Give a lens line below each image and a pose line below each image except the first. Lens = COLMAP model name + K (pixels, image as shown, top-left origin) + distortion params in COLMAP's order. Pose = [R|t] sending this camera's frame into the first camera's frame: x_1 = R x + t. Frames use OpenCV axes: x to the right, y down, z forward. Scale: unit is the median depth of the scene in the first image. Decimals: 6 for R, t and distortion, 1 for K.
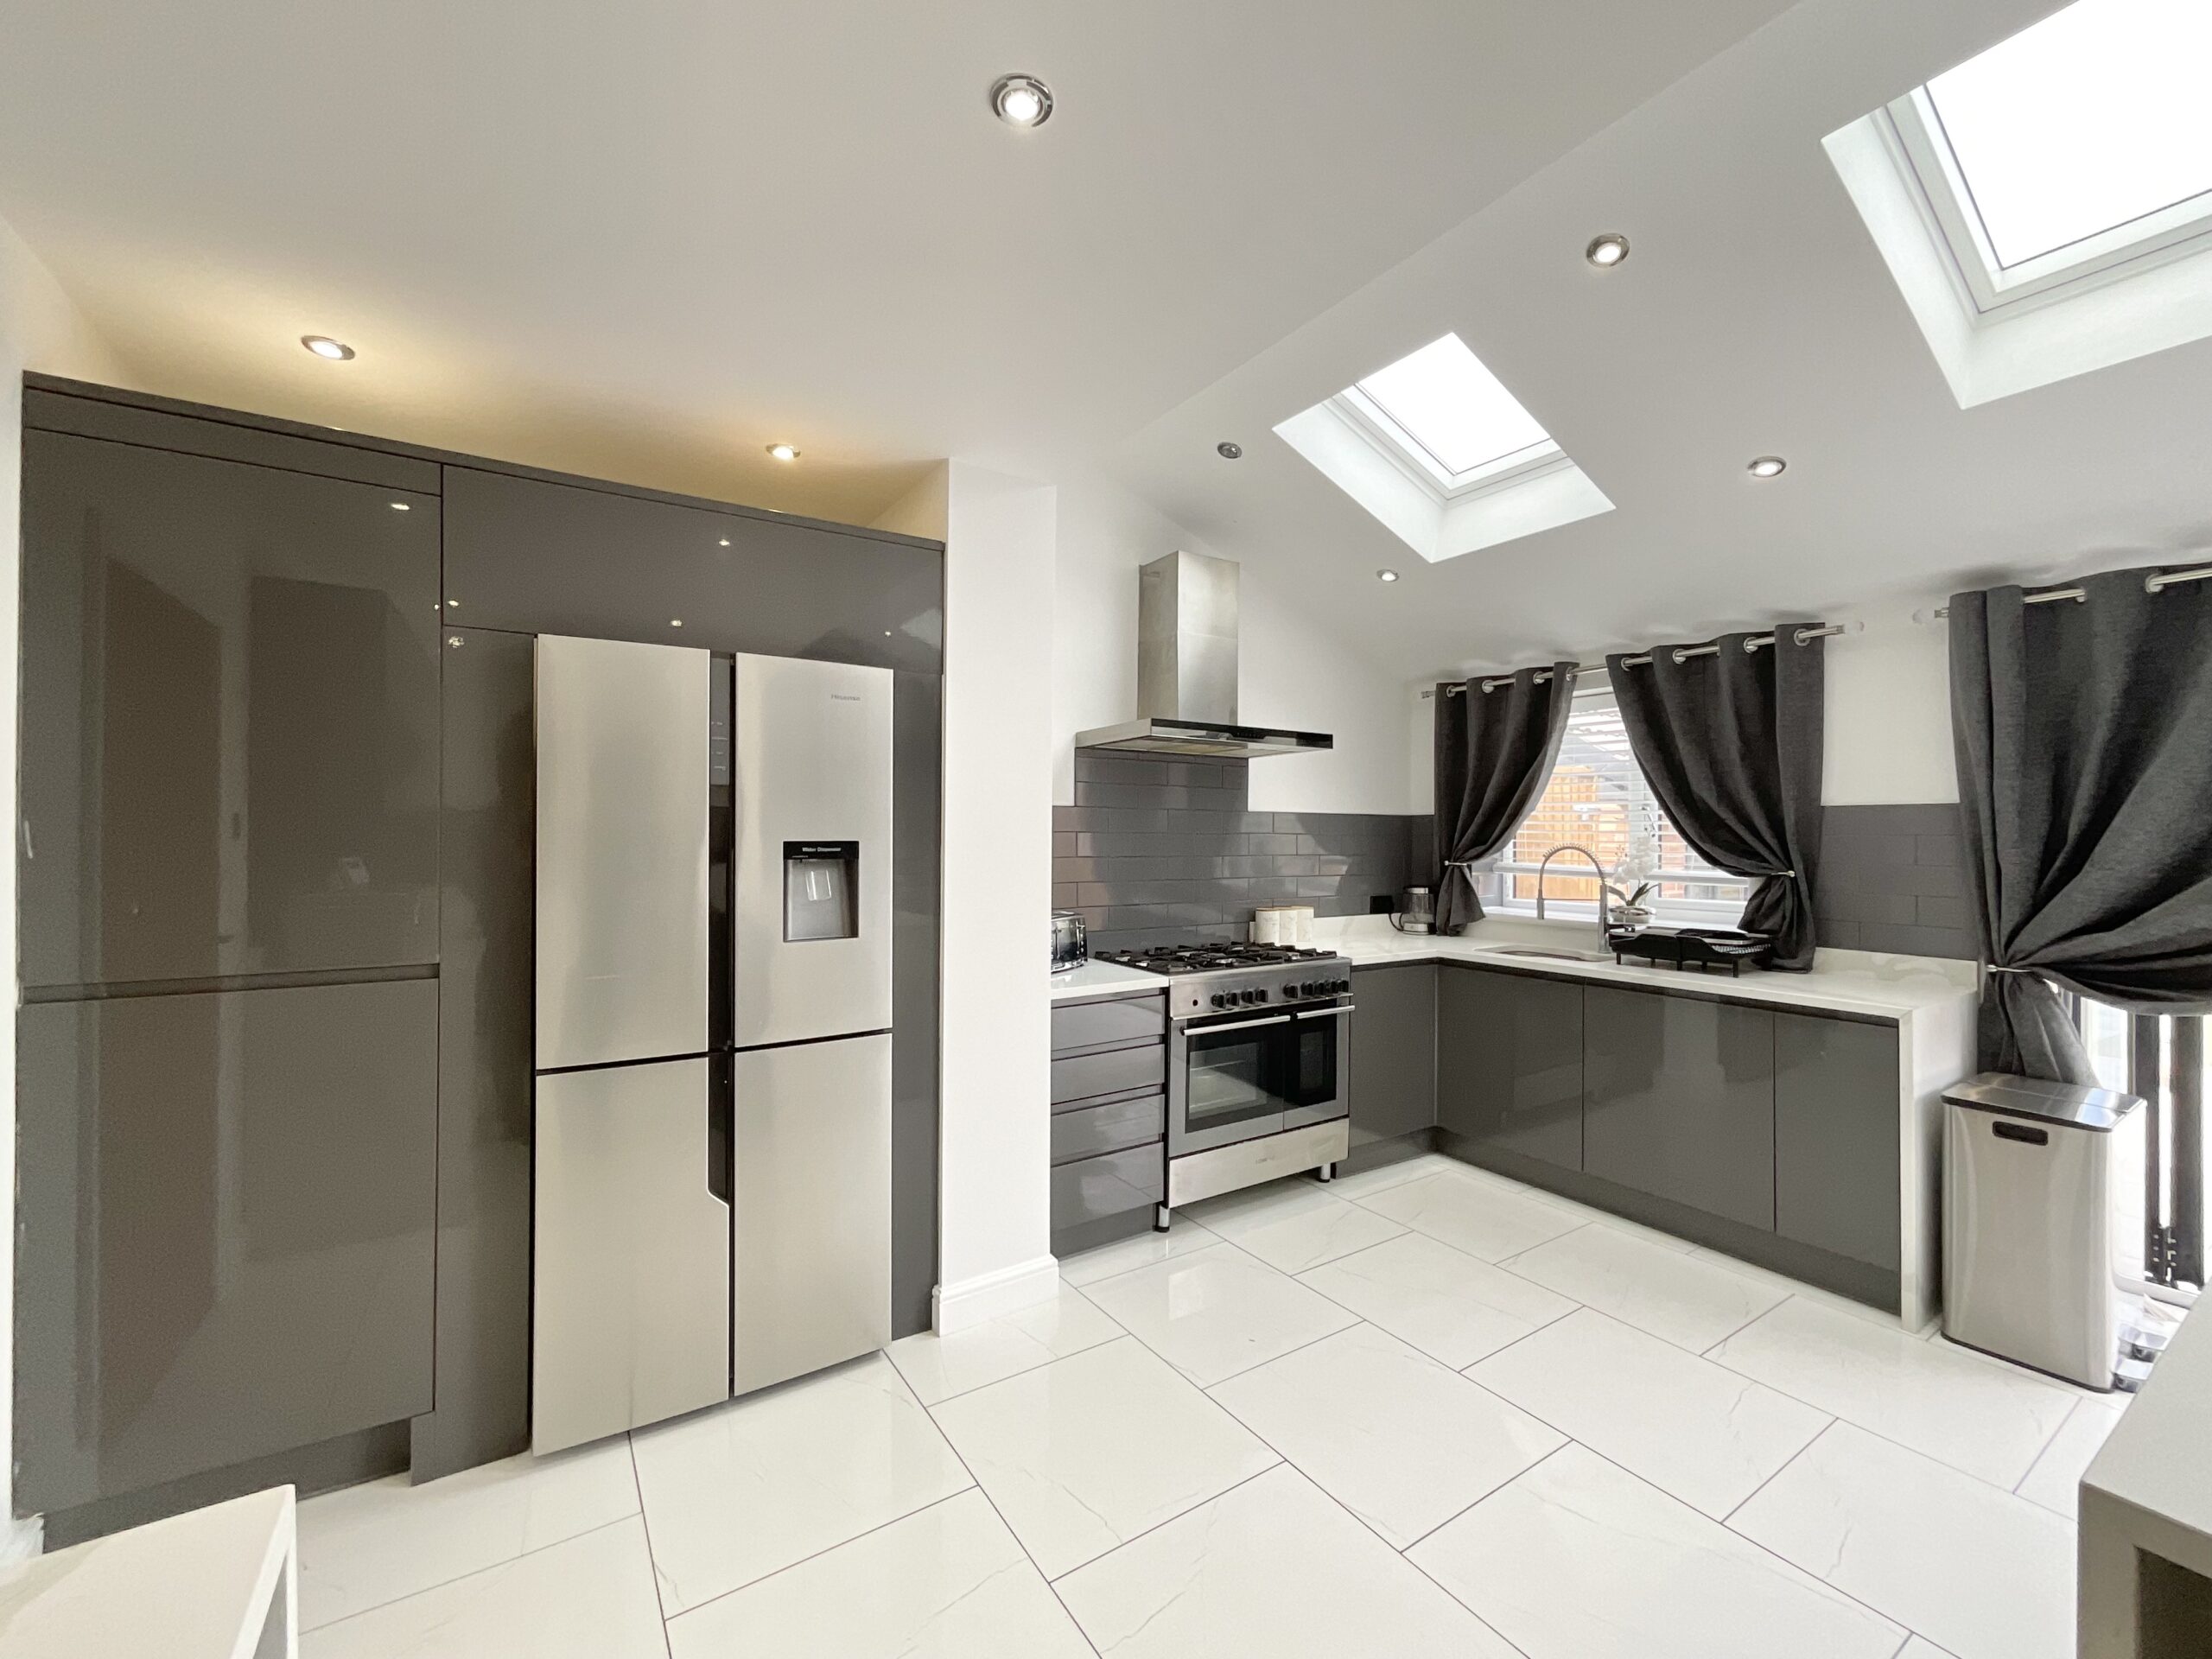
lens RADIAL K [[898.3, 0, 1089.0], [0, 898.3, 832.7], [0, 0, 1]] dist [-0.000651, -0.000146]
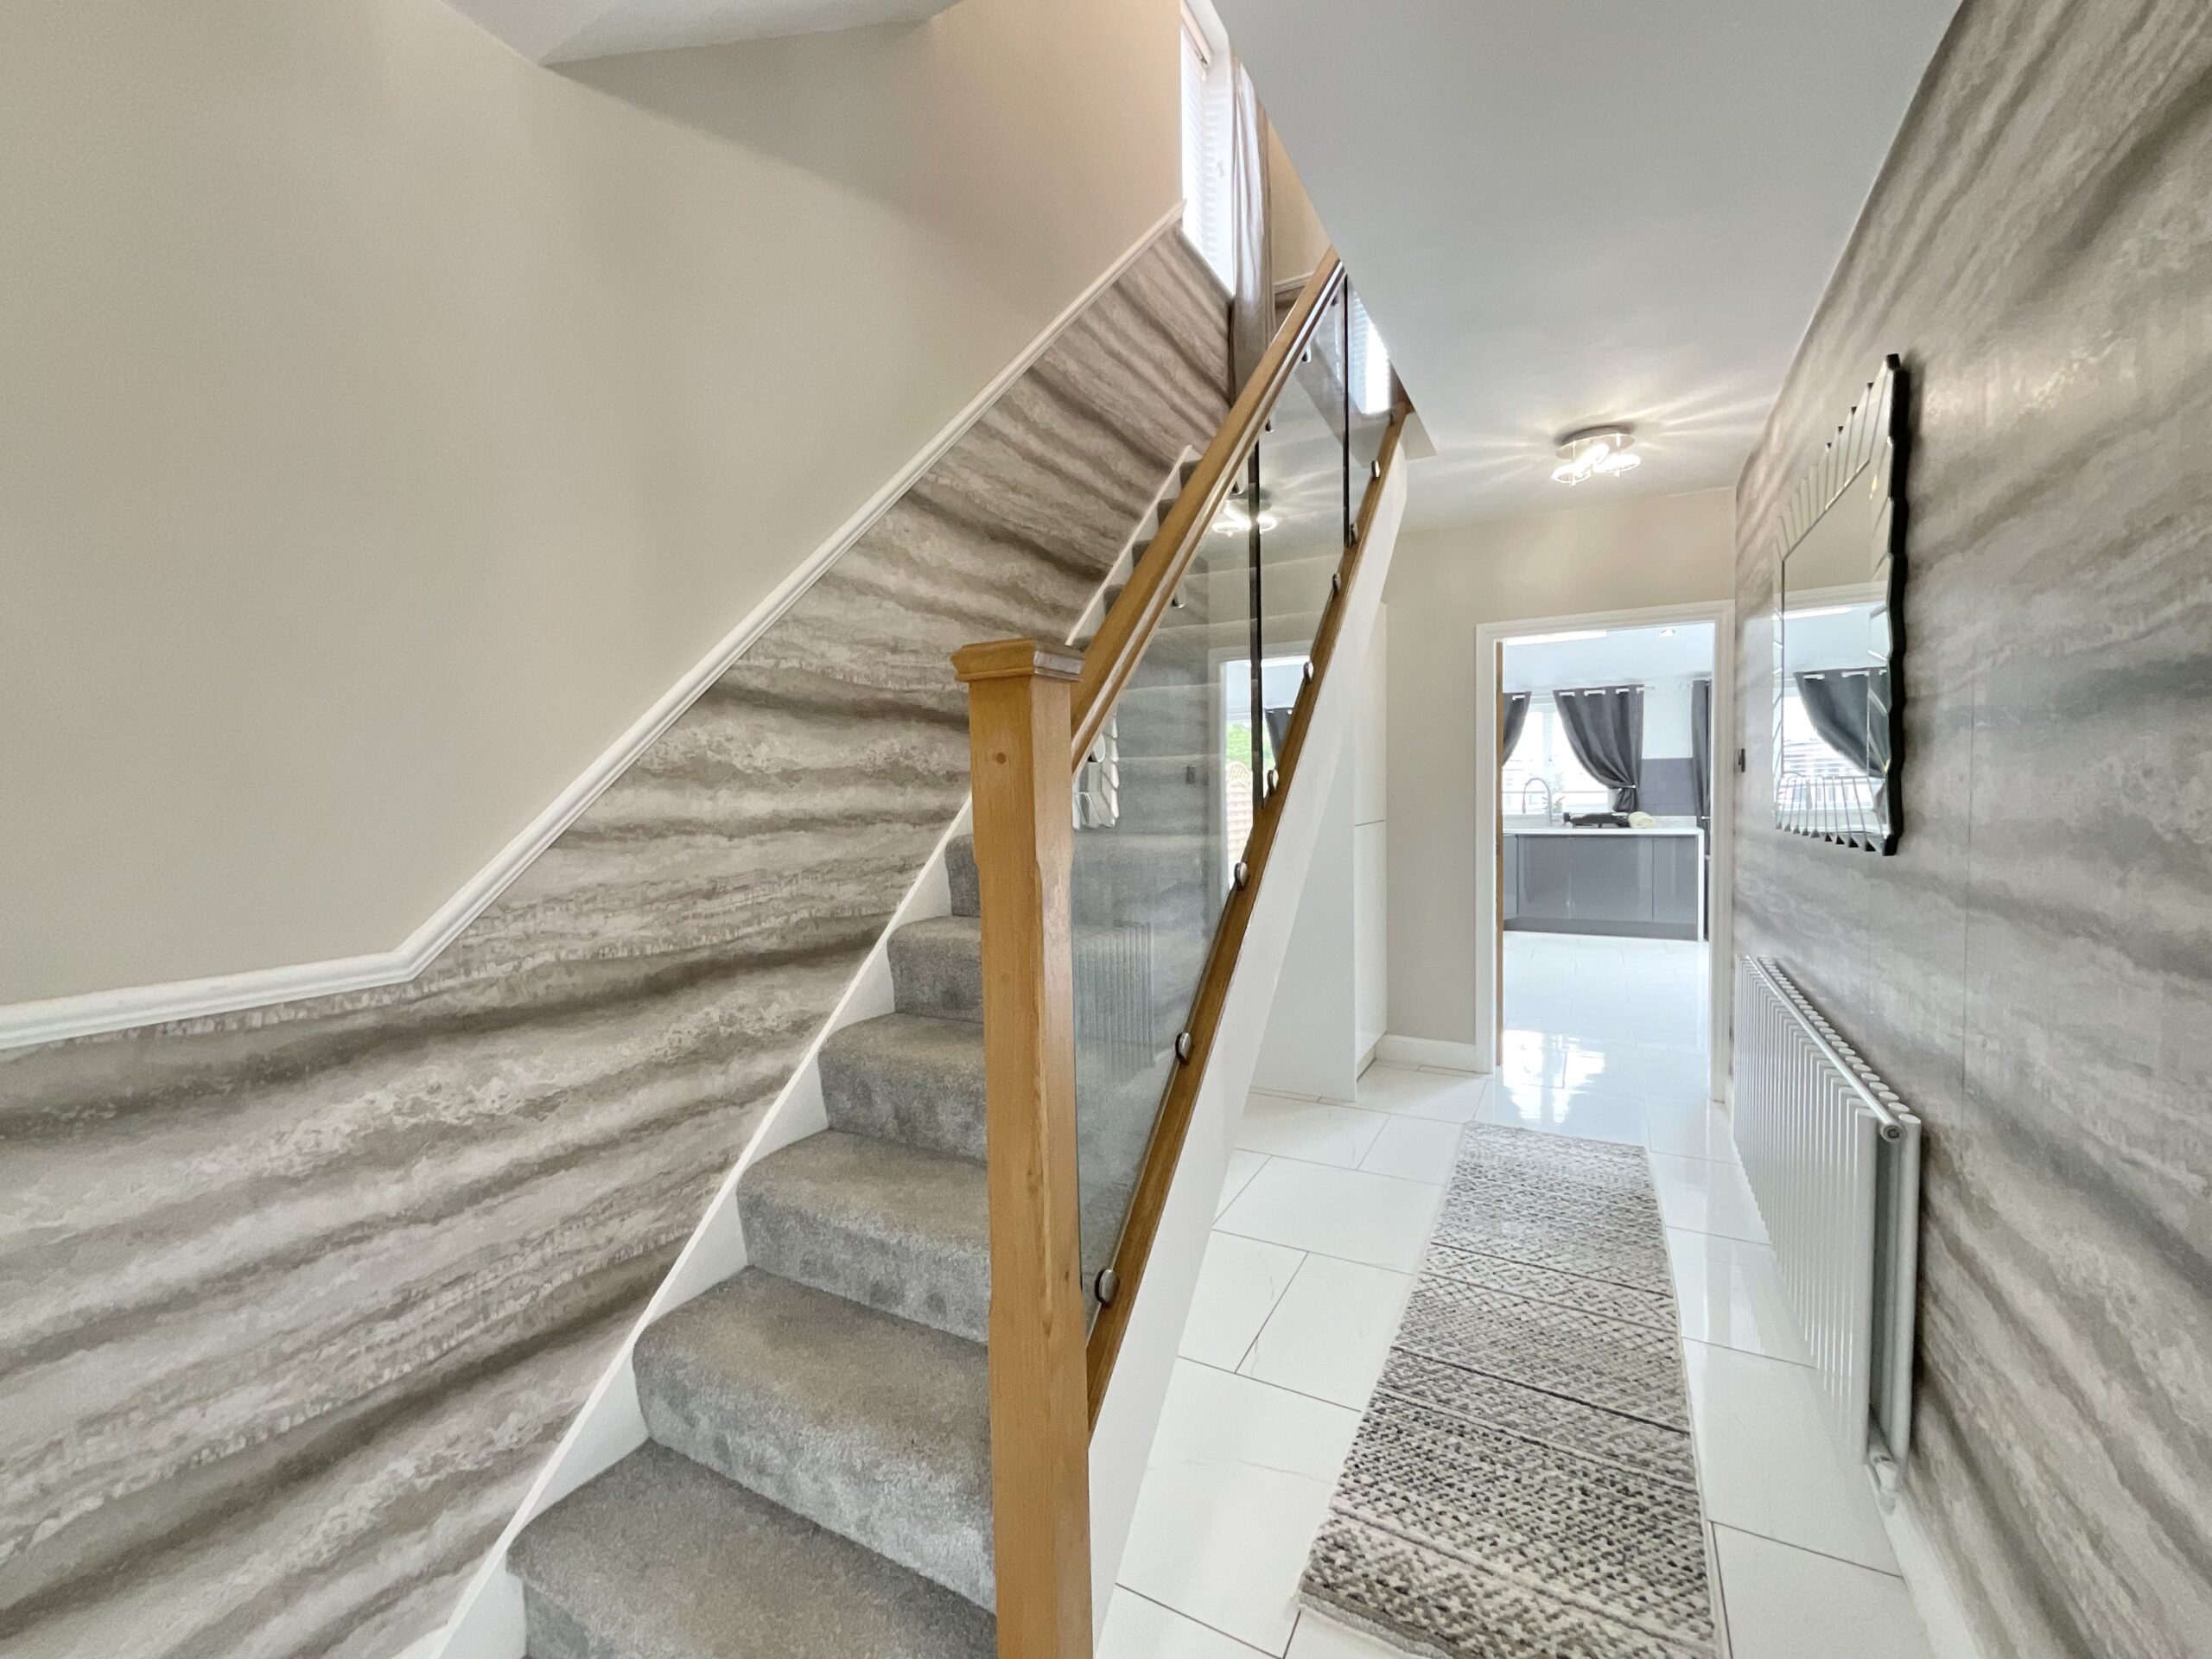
lens RADIAL K [[898.3, 0, 1108.6], [0, 898.3, 822.8], [0, 0, 1]] dist [-0.000651, -0.000146]
pose [[0.881229, -0.036374, 0.471288, -1.623100], [0.021736, 0.999098, 0.036467, 0.021963], [-0.472189, -0.021892, 0.881225, -0.475131]]
